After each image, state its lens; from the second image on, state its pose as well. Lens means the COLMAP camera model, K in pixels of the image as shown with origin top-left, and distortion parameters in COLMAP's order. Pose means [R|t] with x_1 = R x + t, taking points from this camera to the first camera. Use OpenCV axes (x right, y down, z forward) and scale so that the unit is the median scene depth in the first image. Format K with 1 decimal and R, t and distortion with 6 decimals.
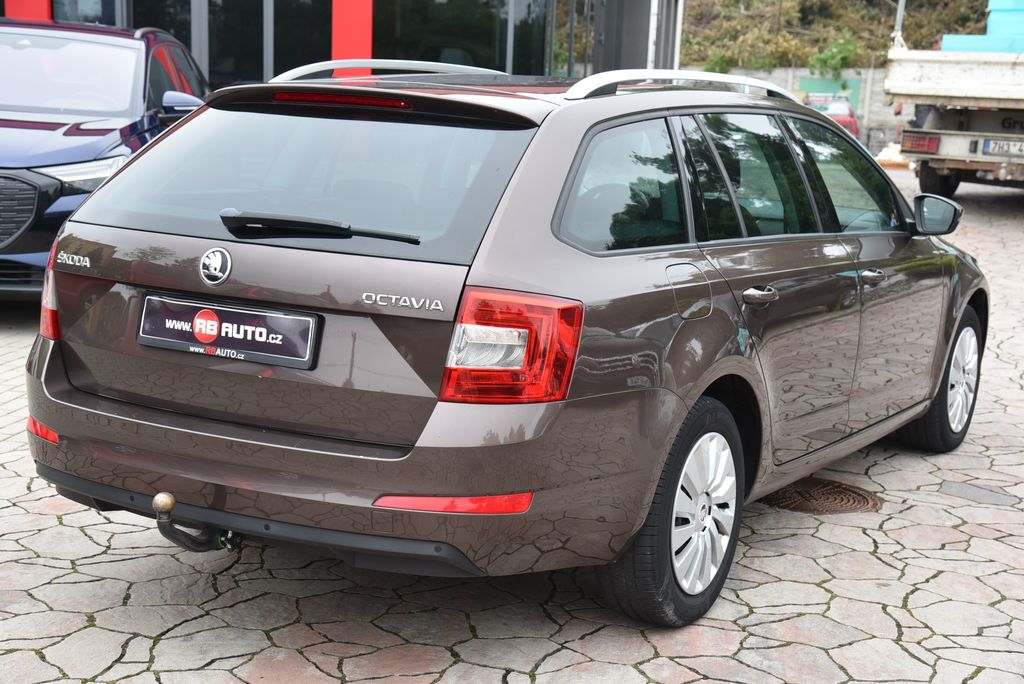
lens RADIAL K [[1531.7, 0, 542.6], [0, 1531.7, 342.0], [0, 0, 1]] dist [0.298569, 0.111225]
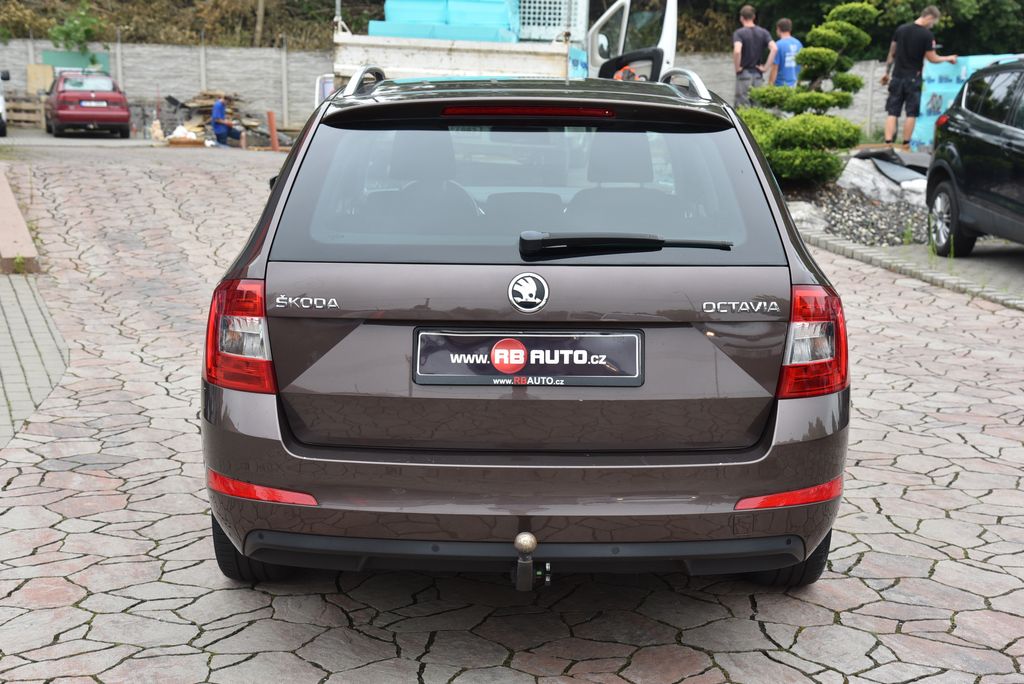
lens RADIAL K [[1531.7, 0, 542.6], [0, 1531.7, 342.0], [0, 0, 1]] dist [0.298569, 0.111225]
pose [[0.858848, -0.114840, 0.499191, -0.200458], [0.106332, 0.993286, 0.045566, -0.017832], [-0.501072, 0.013946, 0.865293, 0.051483]]
